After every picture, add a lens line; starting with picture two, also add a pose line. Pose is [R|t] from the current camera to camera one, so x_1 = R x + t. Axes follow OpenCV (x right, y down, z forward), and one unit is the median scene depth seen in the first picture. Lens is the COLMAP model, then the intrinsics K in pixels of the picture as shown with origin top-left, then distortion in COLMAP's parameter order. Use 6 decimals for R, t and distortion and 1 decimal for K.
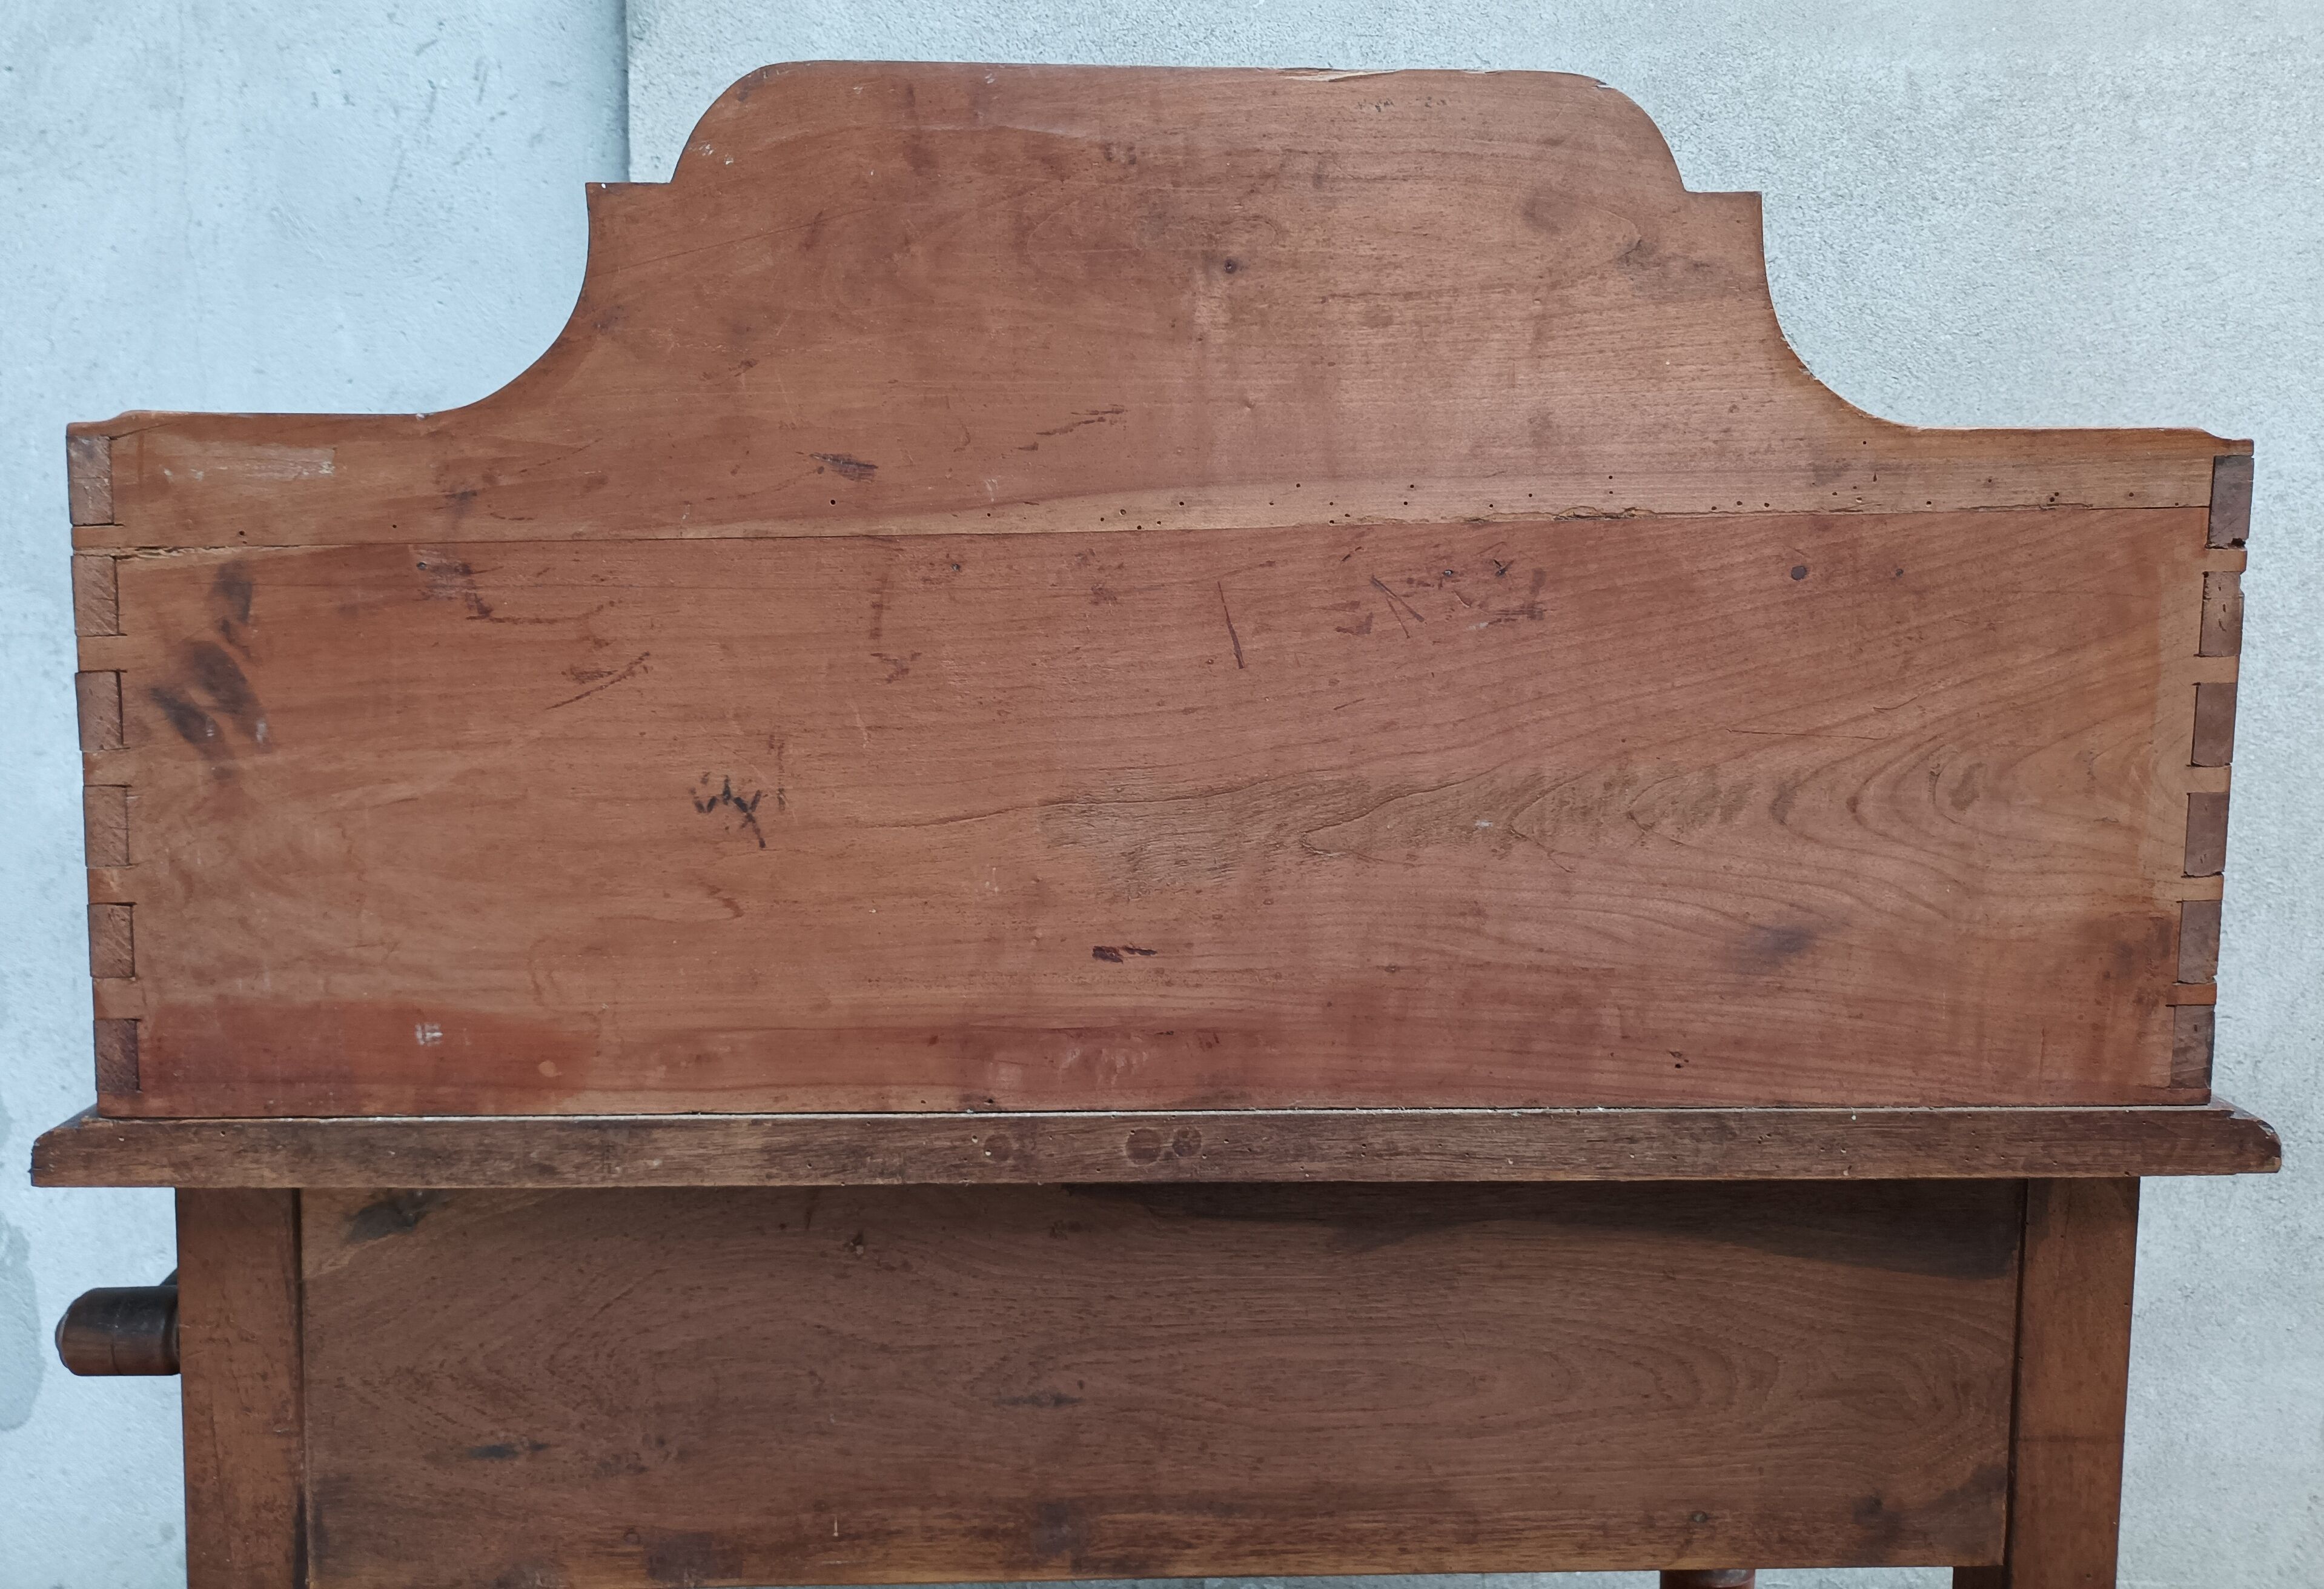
lens RADIAL K [[1916.2, 0, 1162.0], [0, 1916.2, 794.5], [0, 0, 1]] dist [0.045700, -0.058241]
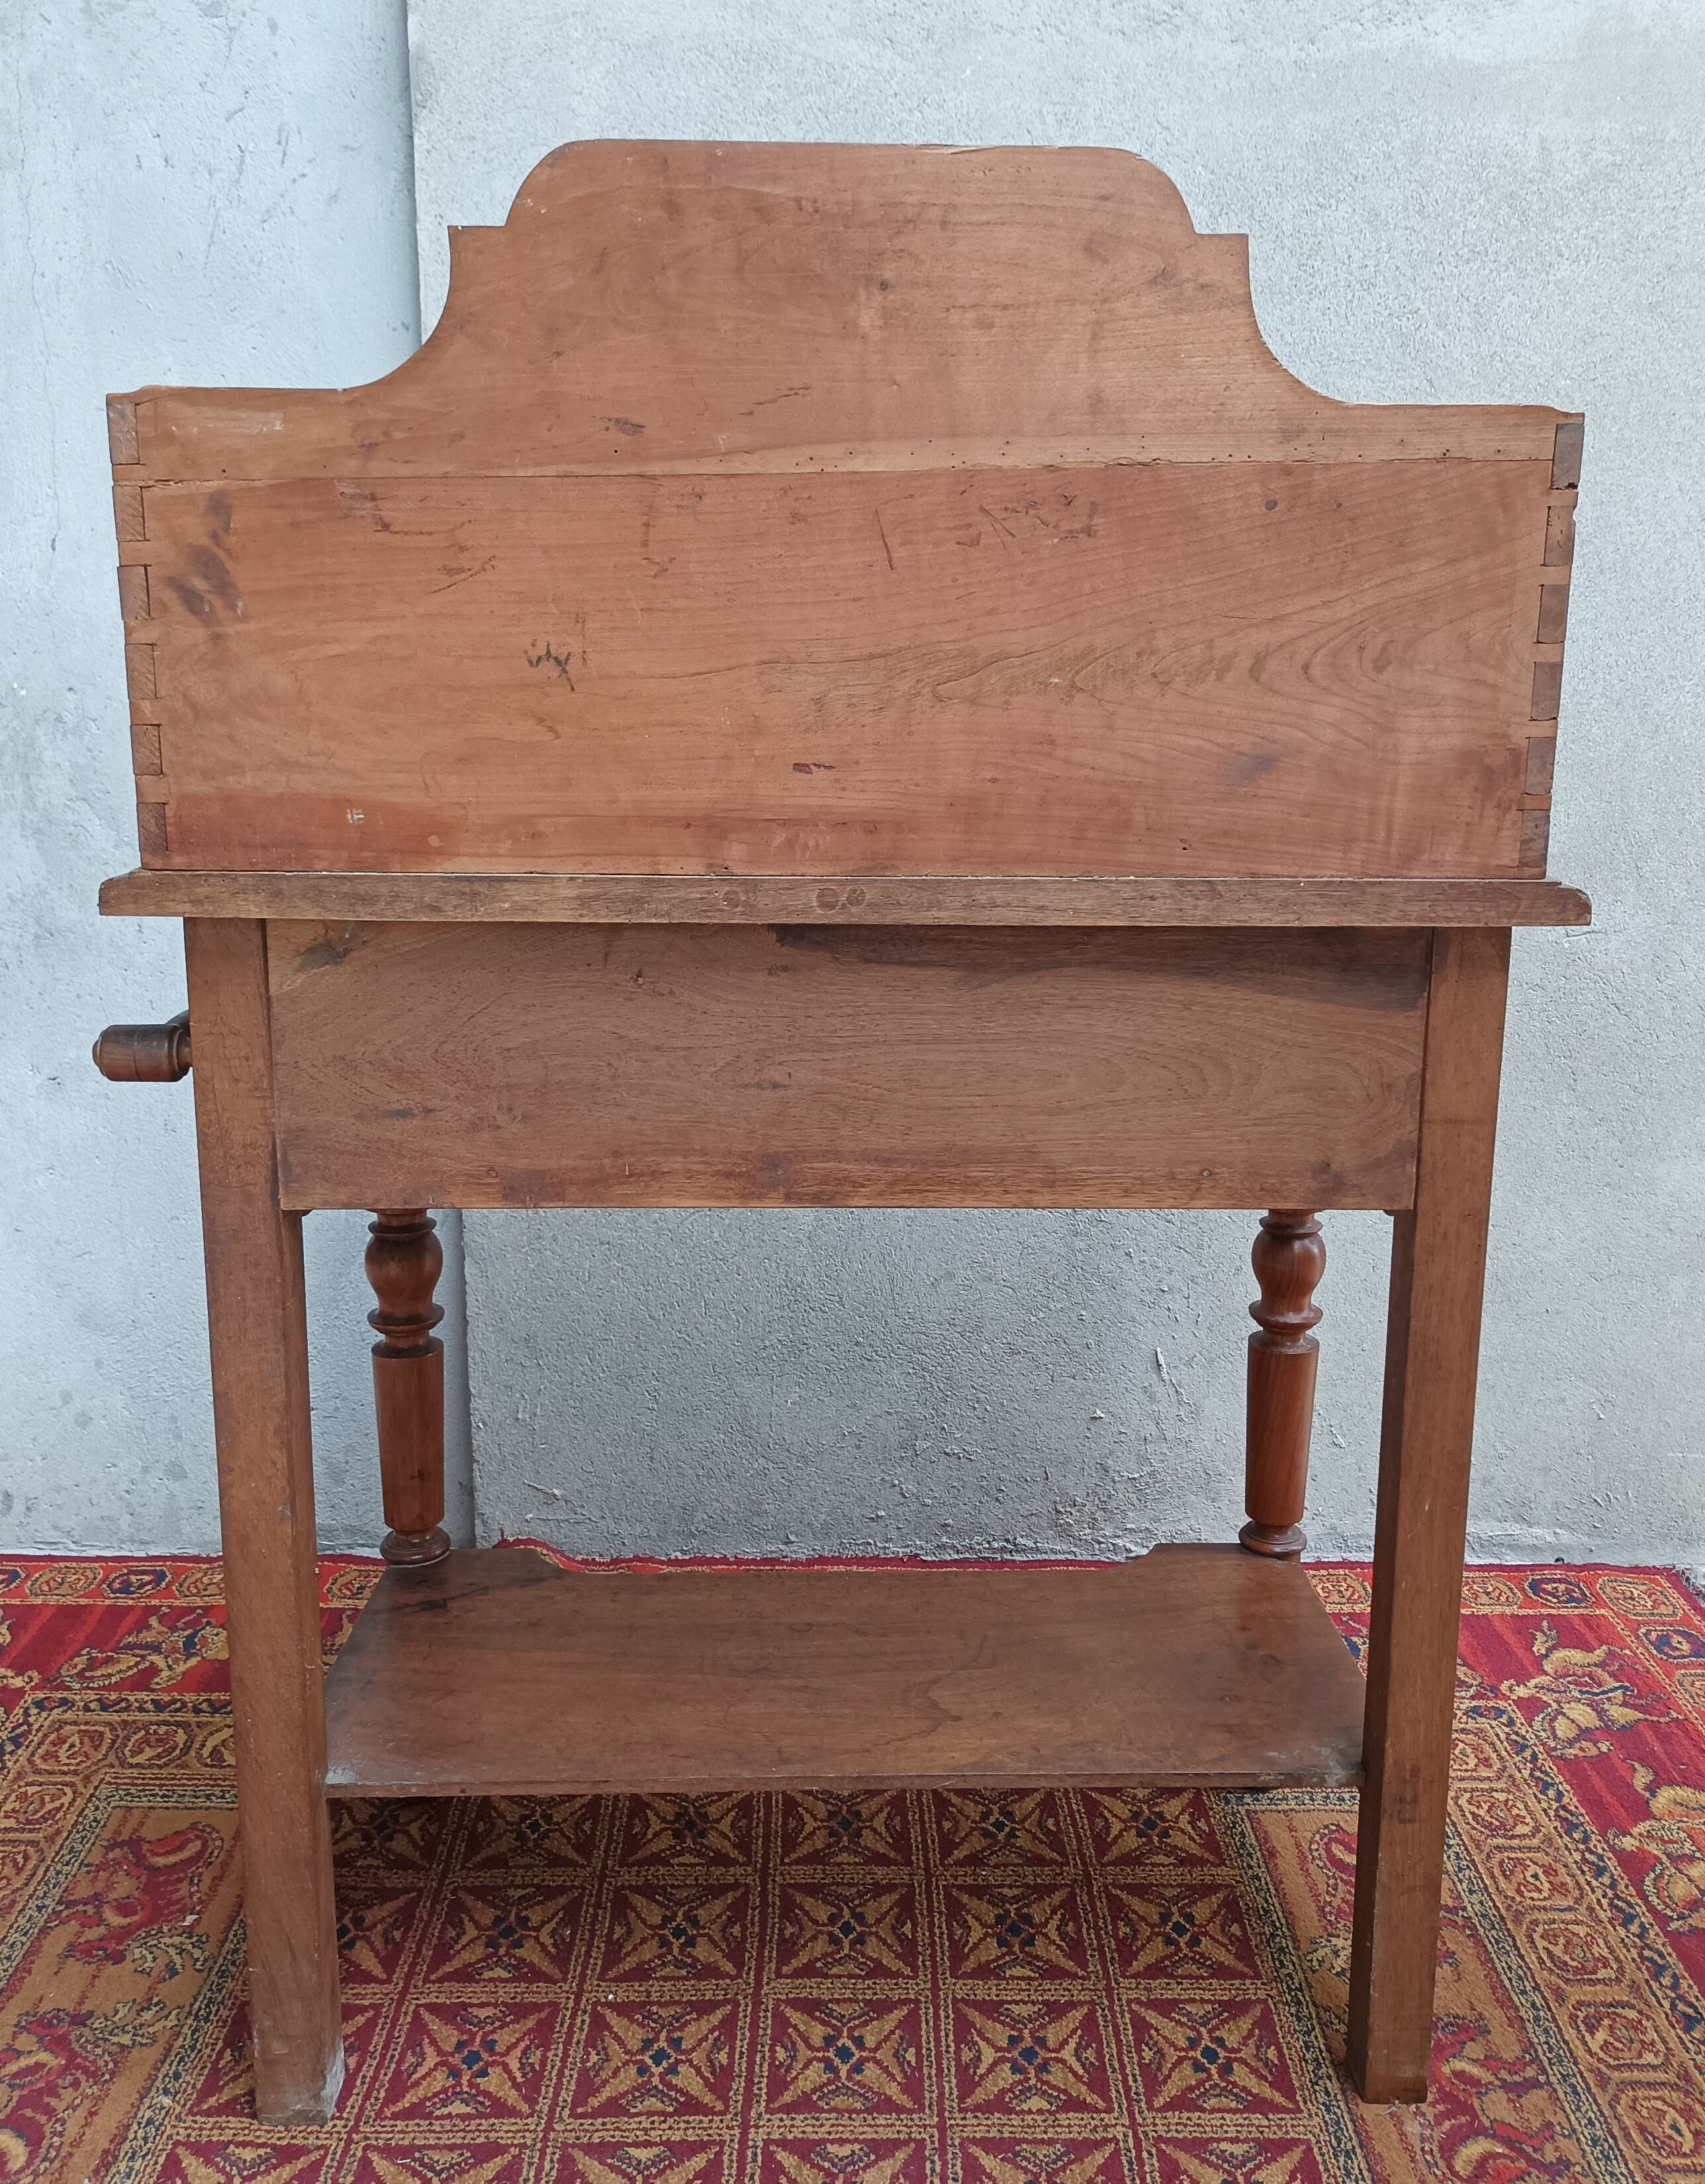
lens RADIAL K [[1912.2, 0, 902.0], [0, 1912.2, 1116.7], [0, 0, 1]] dist [0.037021, -0.039448]
pose [[0.999976, 0.004073, -0.005579, 0.058618], [-0.003402, 0.993318, 0.115363, 0.182317], [0.006011, -0.115341, 0.993308, -0.521259]]
